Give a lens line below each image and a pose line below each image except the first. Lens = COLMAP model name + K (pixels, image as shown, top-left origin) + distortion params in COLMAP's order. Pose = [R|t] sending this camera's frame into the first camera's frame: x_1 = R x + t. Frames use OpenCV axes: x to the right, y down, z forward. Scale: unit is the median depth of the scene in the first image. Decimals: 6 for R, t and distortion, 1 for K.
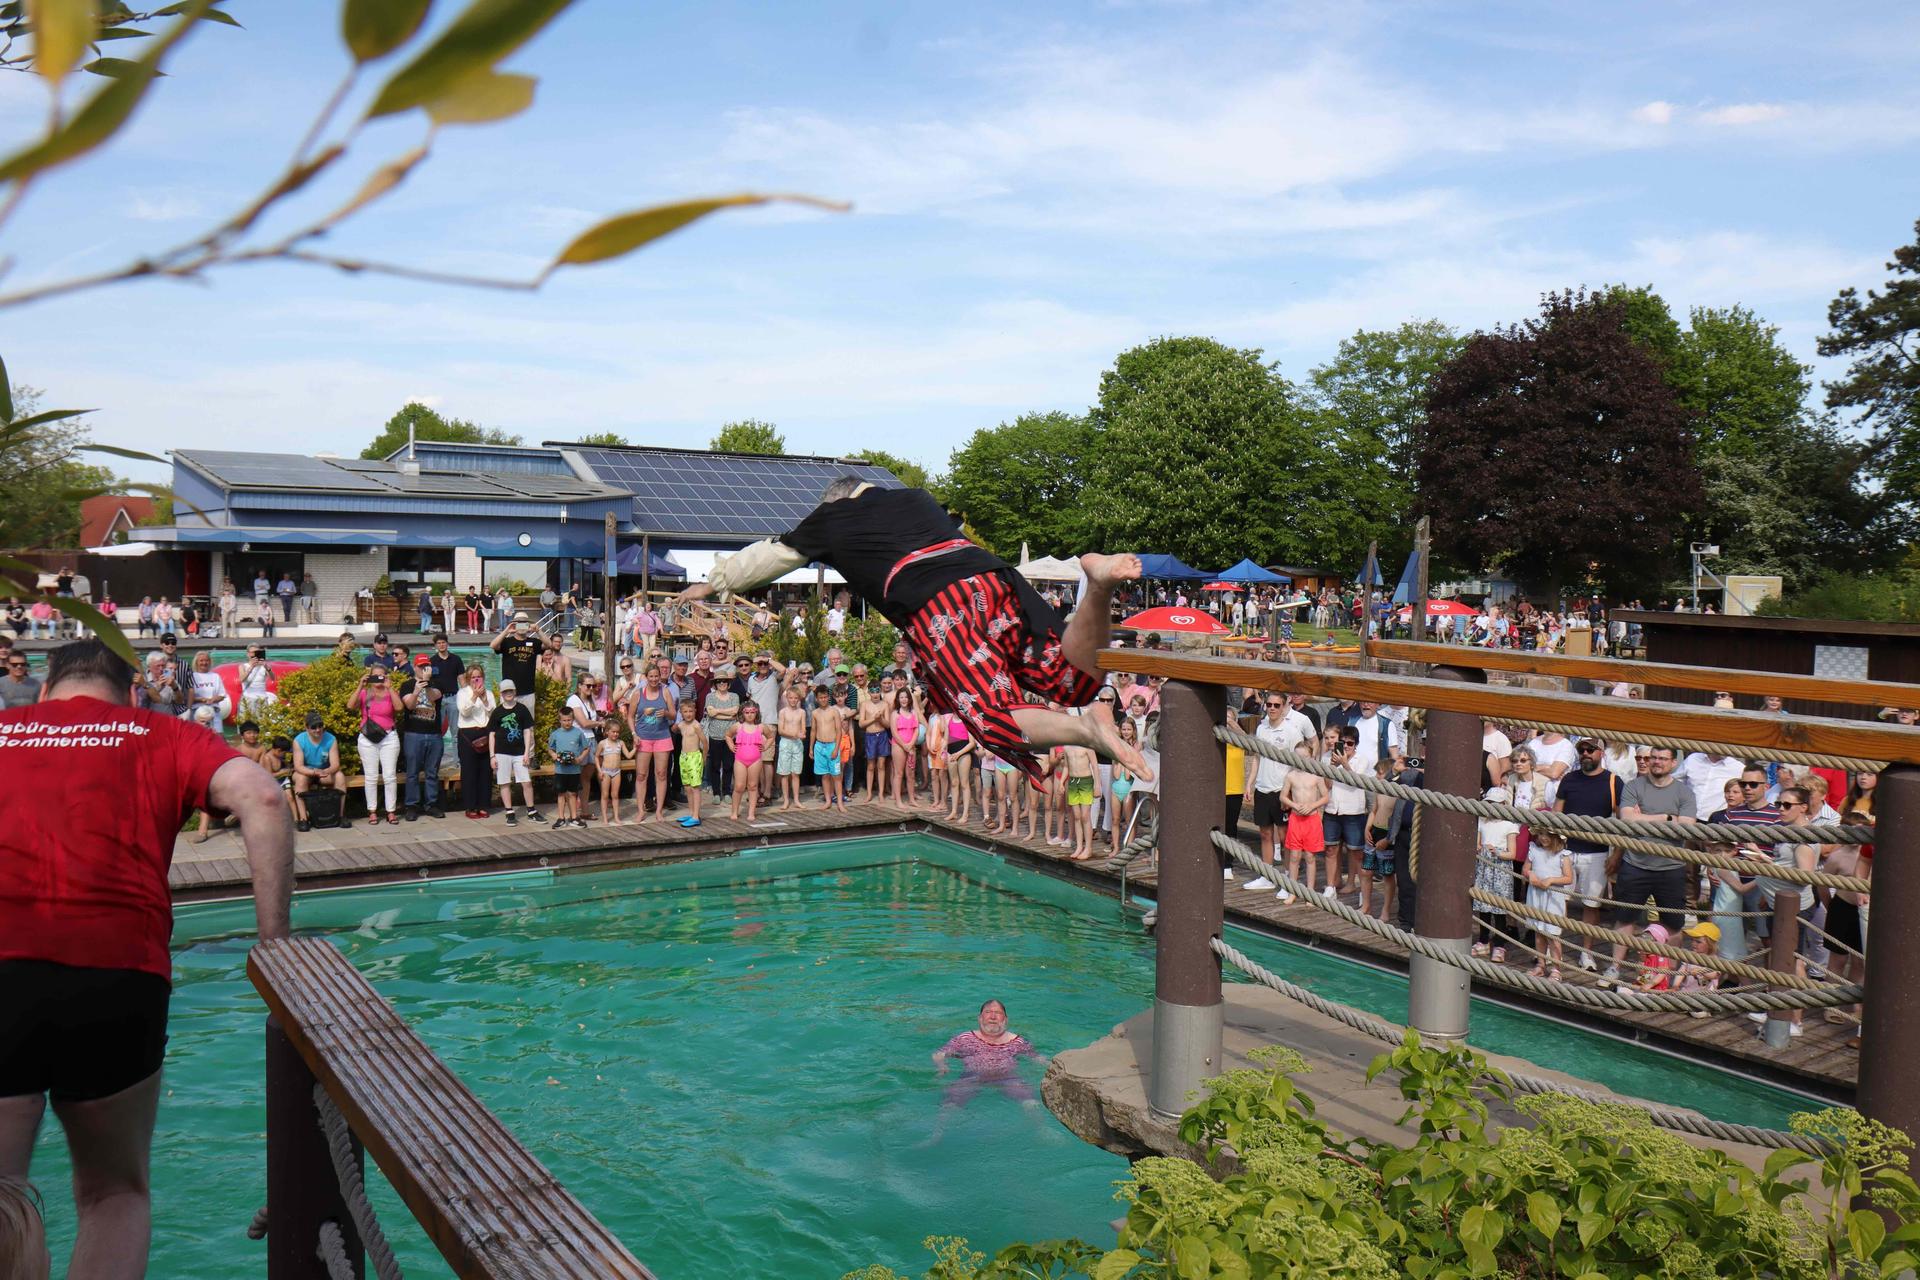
lens RADIAL K [[1485.2, 0, 971.8], [0, 1485.2, 654.8], [0, 0, 1]] dist [-0.120161, 0.102043]
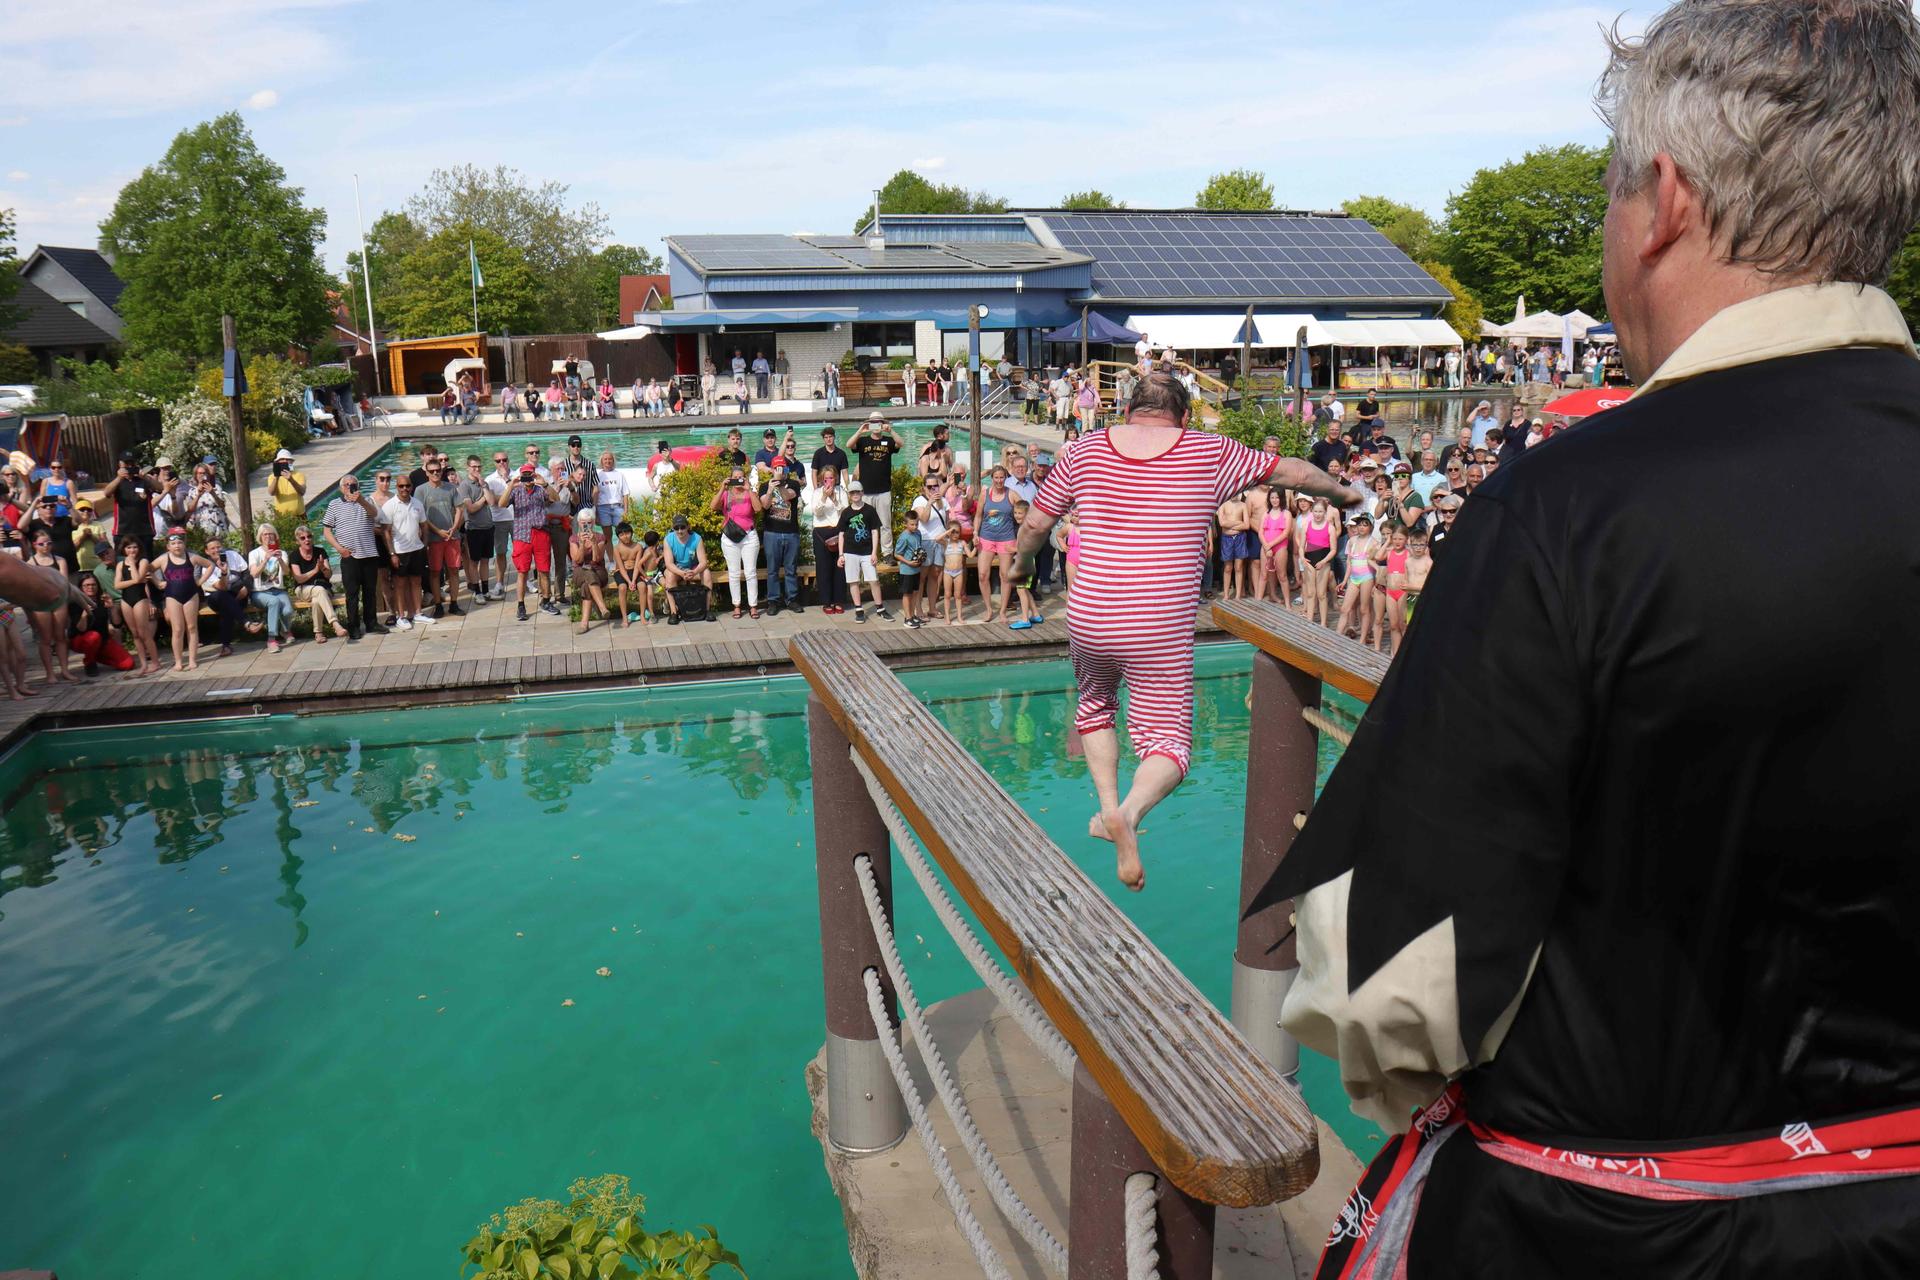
lens RADIAL K [[1485.2, 0, 953.1], [0, 1485.2, 664.8], [0, 0, 1]] dist [-0.120161, 0.102043]
pose [[0.938532, 0.046248, -0.342079, 0.035932], [0.012843, 0.985619, 0.168491, -0.009979], [0.344952, -0.162528, 0.924442, 0.015979]]
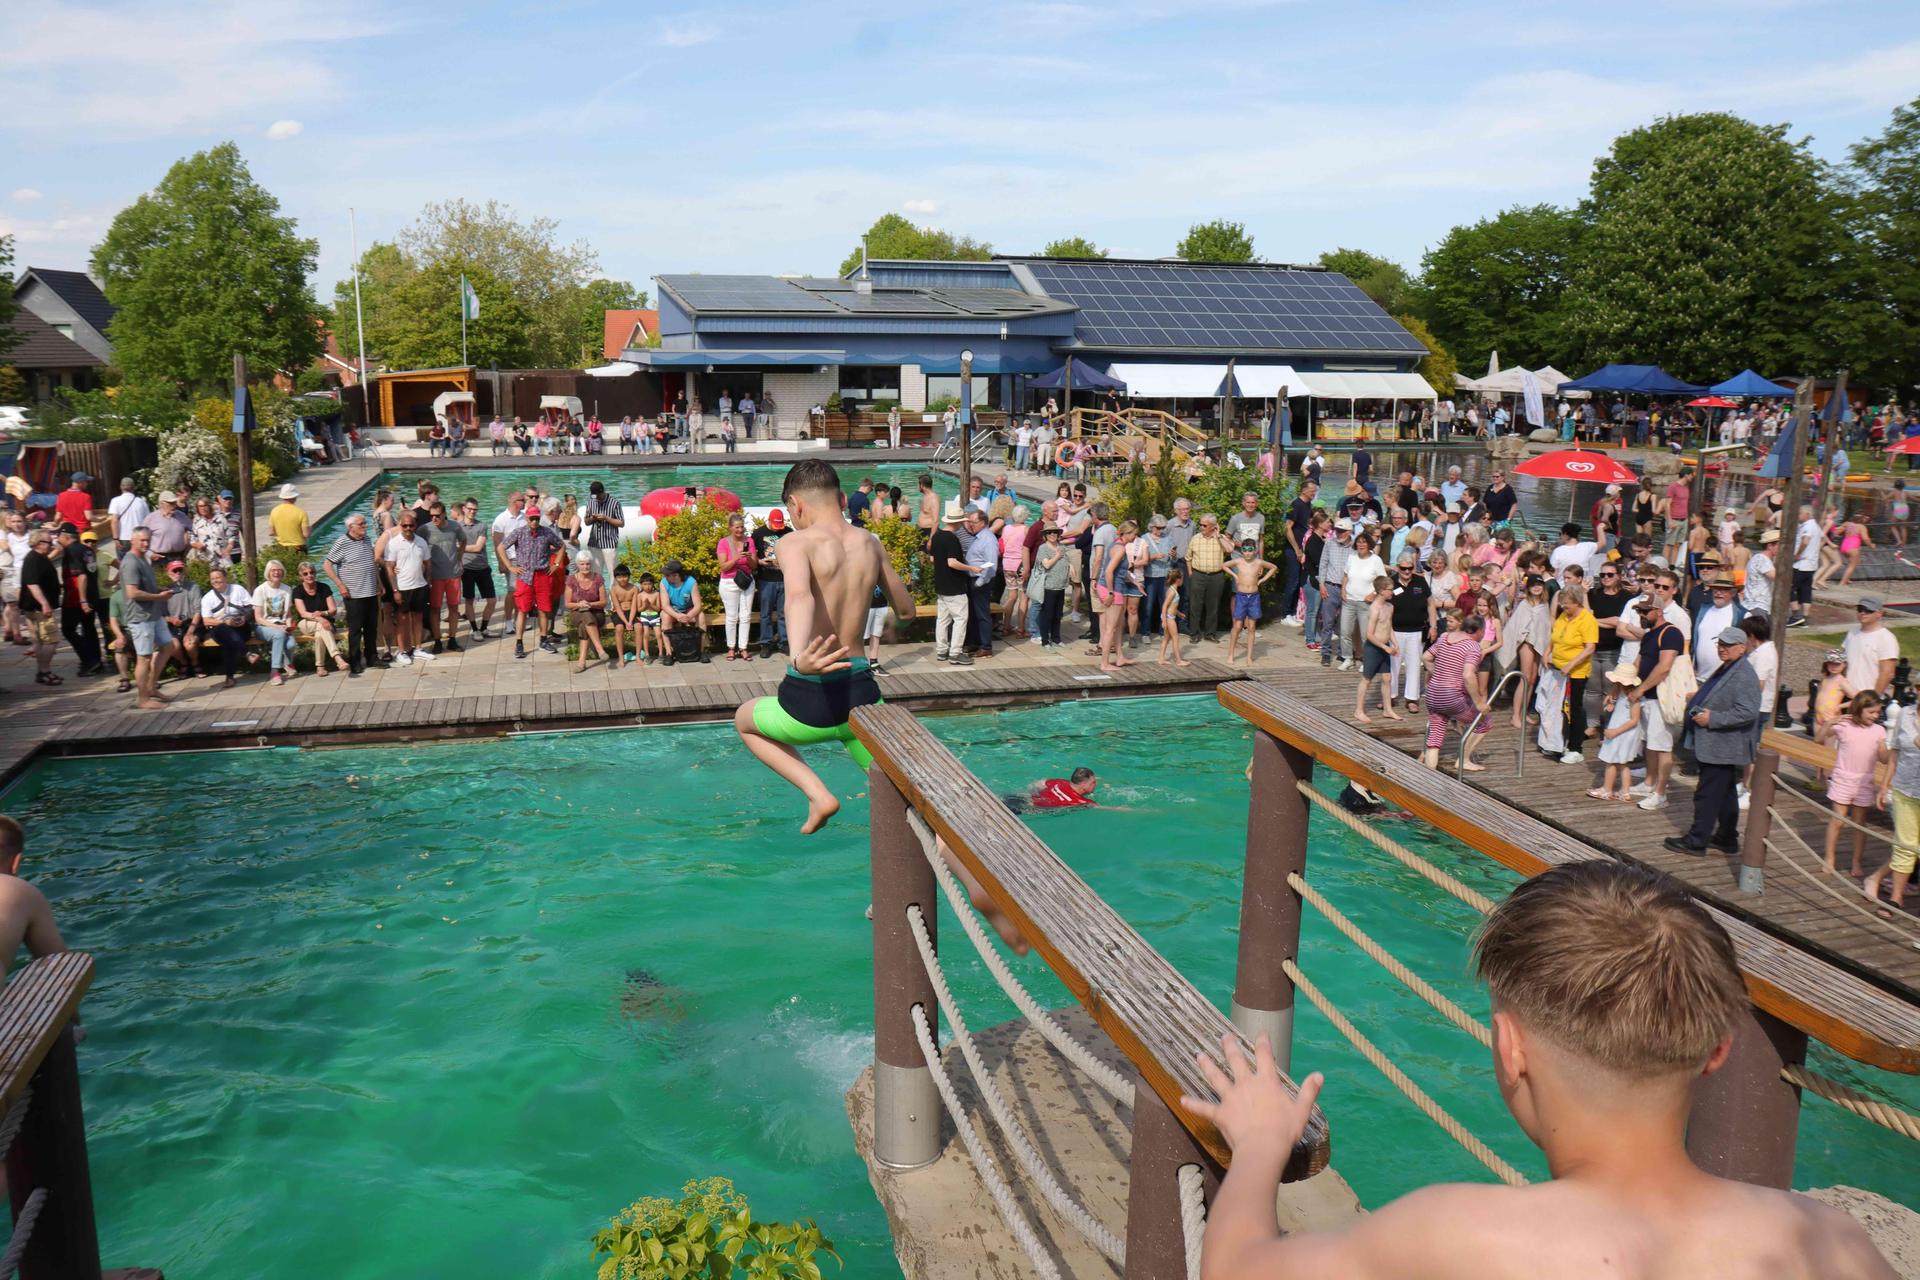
lens RADIAL K [[1485.2, 0, 954.7], [0, 1485.2, 643.8], [0, 0, 1]] dist [-0.120161, 0.102043]
pose [[0.943833, 0.050494, -0.326542, 0.035859], [-0.008173, 0.991520, 0.129698, -0.013419], [0.330322, -0.119745, 0.936242, 0.006254]]
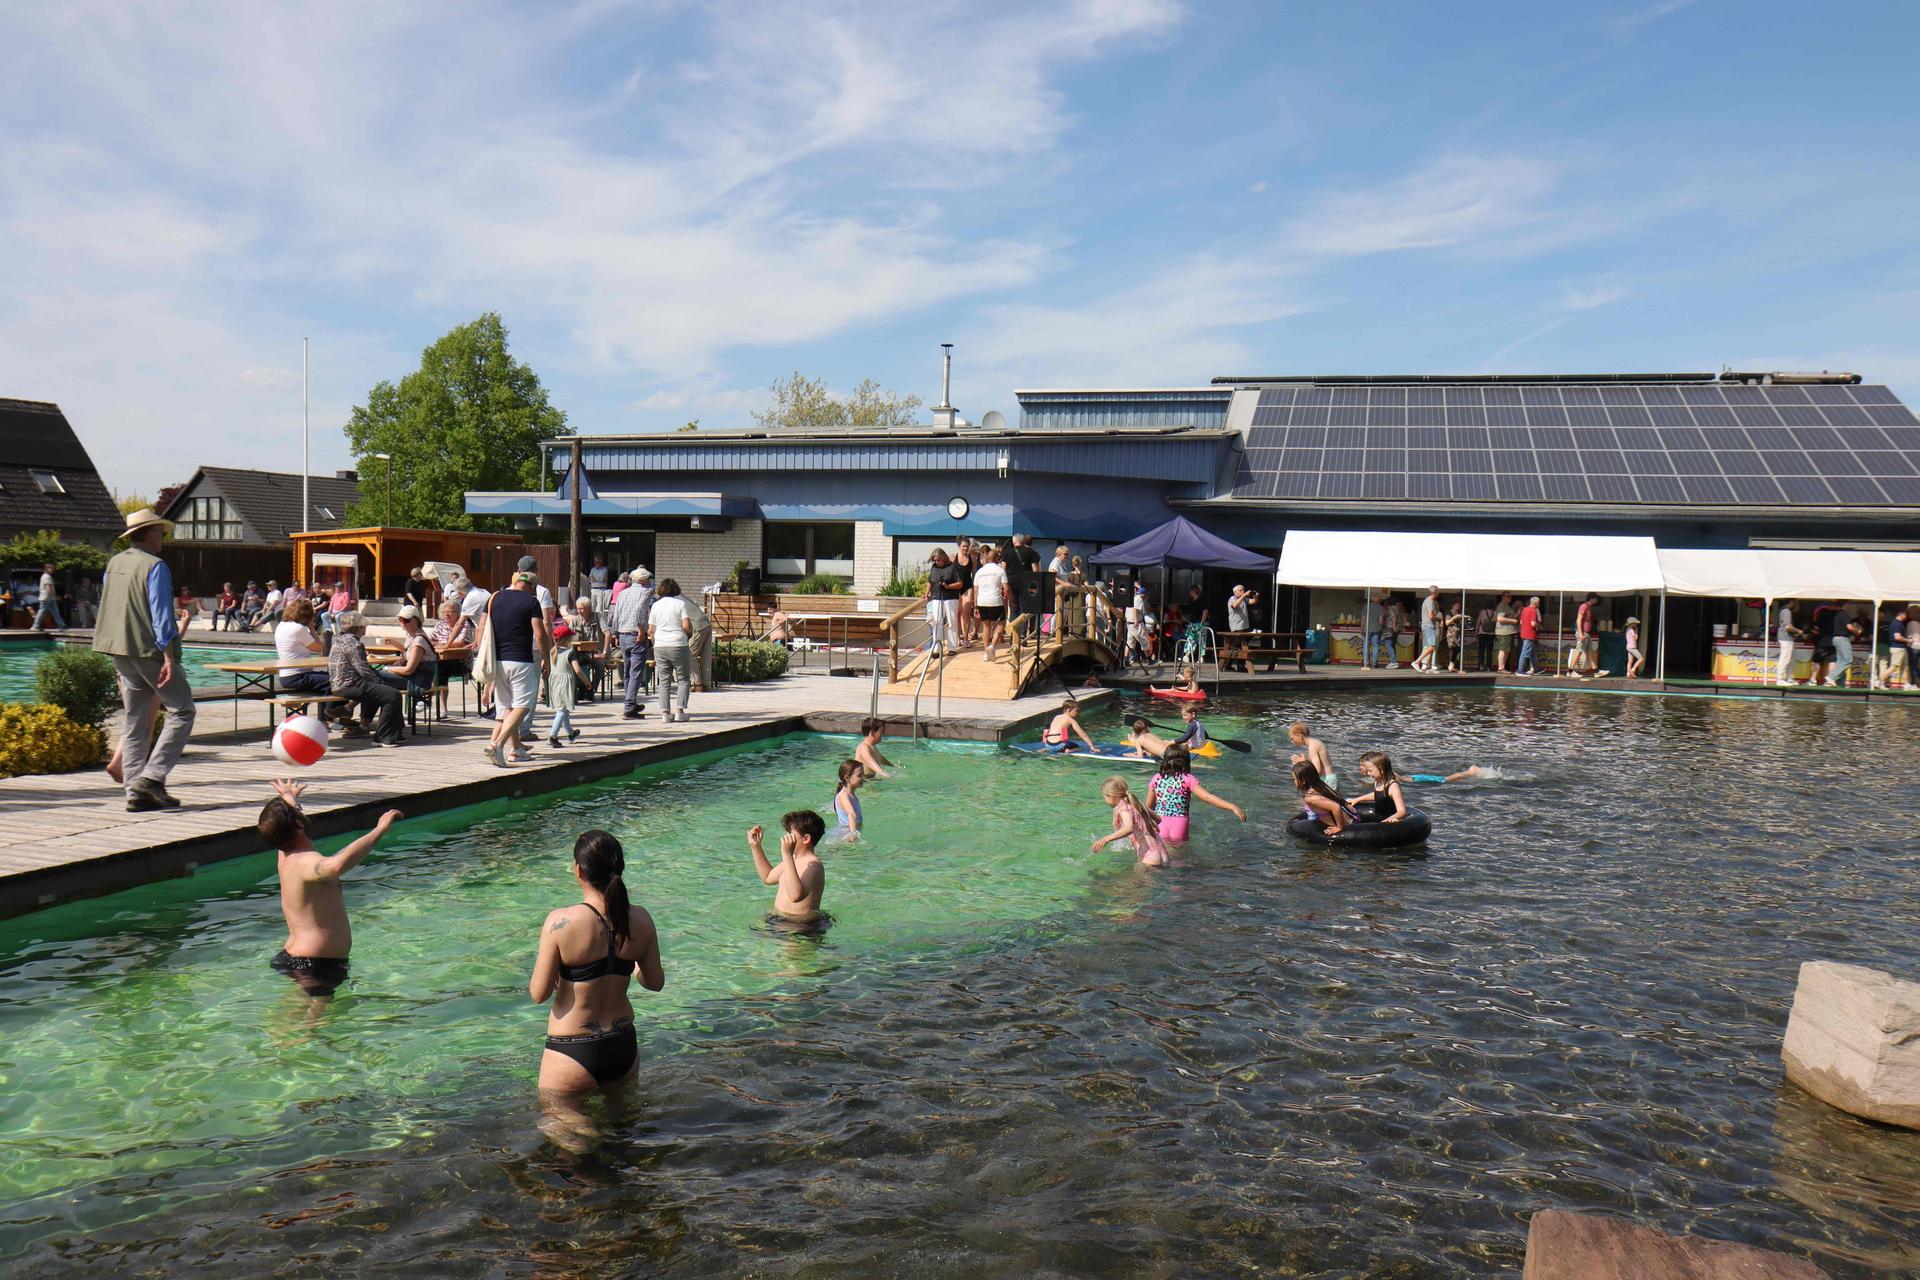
lens RADIAL K [[1485.2, 0, 960.5], [0, 1485.2, 649.4], [0, 0, 1]] dist [-0.120161, 0.102043]
pose [[0.605262, 0.022827, -0.795699, 0.199532], [-0.064123, 0.997738, -0.020154, -0.006585], [0.793439, 0.063221, 0.605357, 0.637825]]
